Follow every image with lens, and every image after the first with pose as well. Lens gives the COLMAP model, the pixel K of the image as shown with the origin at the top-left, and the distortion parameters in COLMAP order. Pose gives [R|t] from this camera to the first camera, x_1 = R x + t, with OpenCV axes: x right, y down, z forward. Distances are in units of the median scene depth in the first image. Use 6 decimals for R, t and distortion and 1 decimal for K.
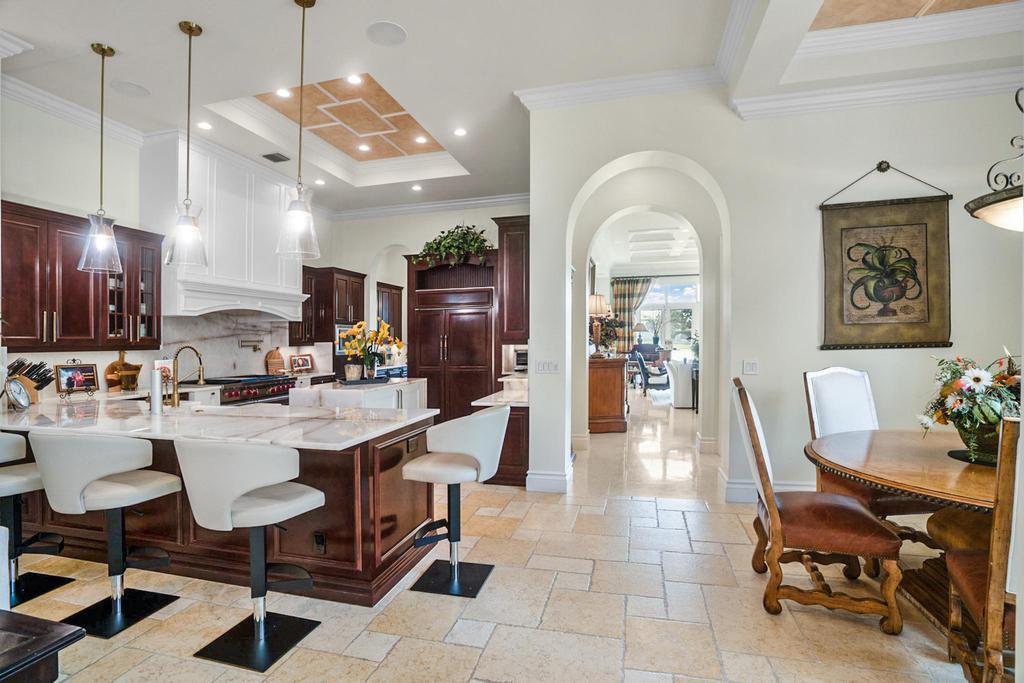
lens RADIAL K [[499.7, 0, 505.3], [0, 499.7, 341.0], [0, 0, 1]] dist [-0.001534, -0.000170]
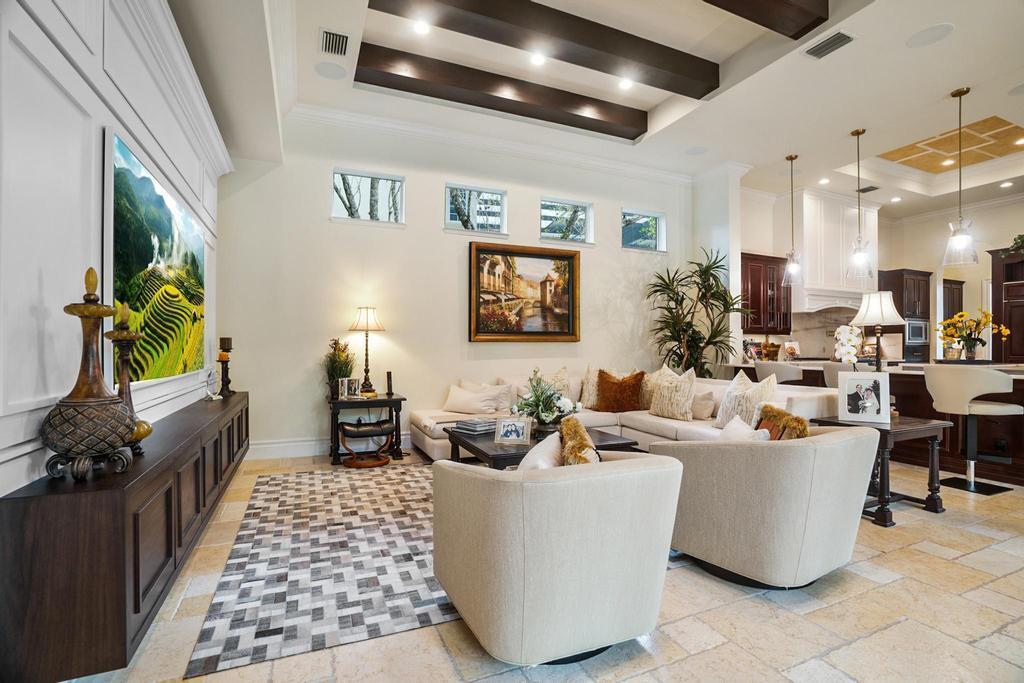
lens RADIAL K [[474.3, 0, 512.0], [0, 474.3, 341.5], [0, 0, 1]] dist [-0.033547, 0.000063]
pose [[0.627041, 0.008131, -0.778944, -0.085811], [-0.013409, 0.999910, -0.000356, 0.037352], [0.778871, 0.010668, 0.627094, -0.425072]]
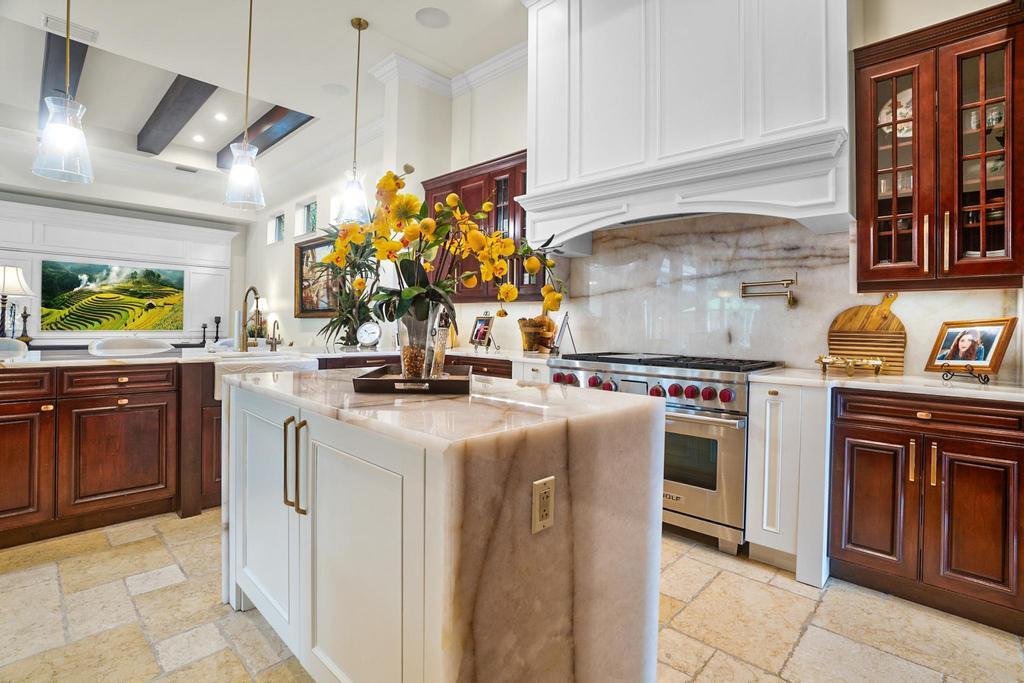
lens RADIAL K [[479.7, 0, 517.7], [0, 479.7, 325.5], [0, 0, 1]] dist [-0.036875, 0.000003]
pose [[-0.461606, 0.007084, -0.887057, -0.031417], [-0.010369, 0.999857, 0.013381, 0.034298], [0.887024, 0.015375, -0.461466, 0.989526]]
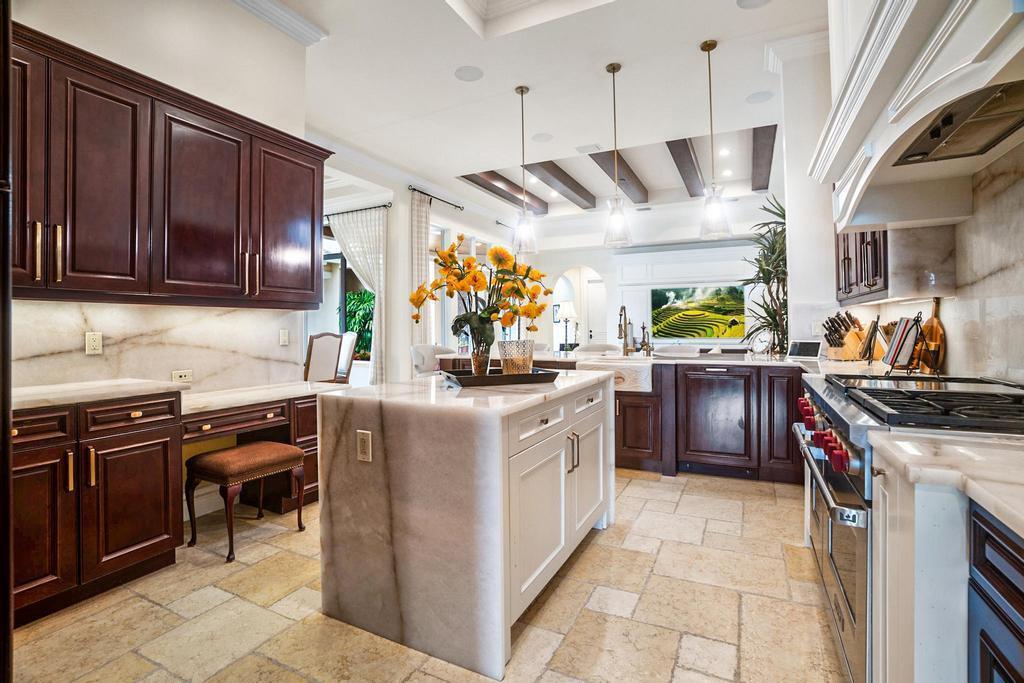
lens RADIAL K [[479.7, 0, 517.7], [0, 479.7, 325.5], [0, 0, 1]] dist [-0.036875, 0.000003]
pose [[-0.983677, 0.021466, 0.178659, -0.309274], [0.020631, 0.999766, -0.006532, 0.031129], [-0.178757, -0.002740, -0.983889, 1.174505]]
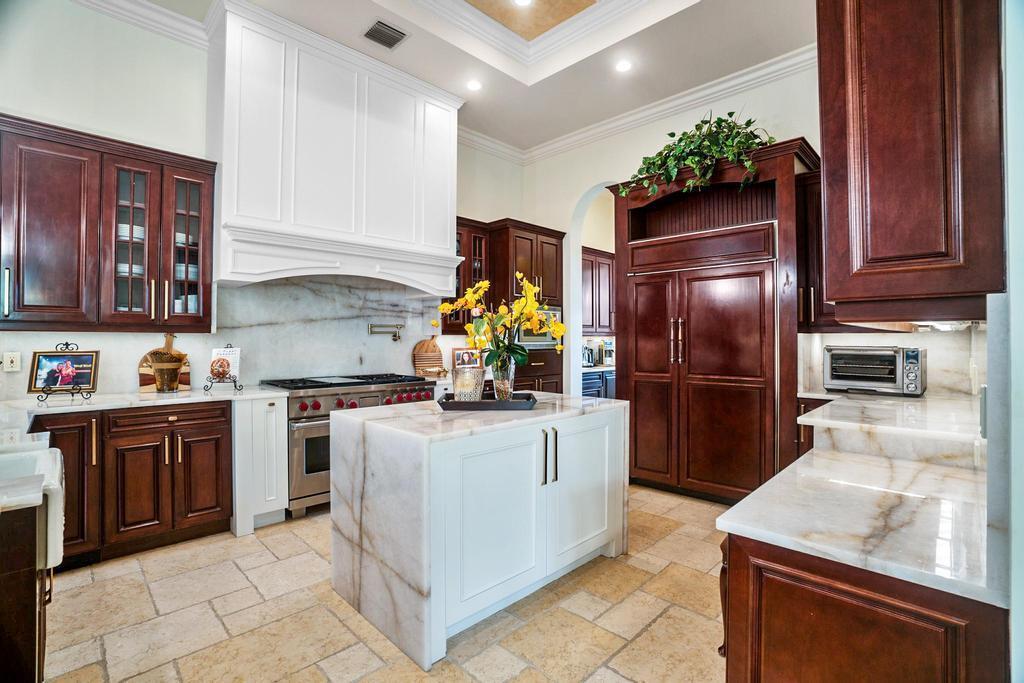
lens RADIAL K [[479.7, 0, 517.7], [0, 479.7, 325.5], [0, 0, 1]] dist [-0.036875, 0.000003]
pose [[0.873620, -0.001518, -0.486606, -0.019342], [-0.011658, 0.999643, -0.024048, 0.013712], [0.486469, 0.026682, 0.873290, 0.497321]]
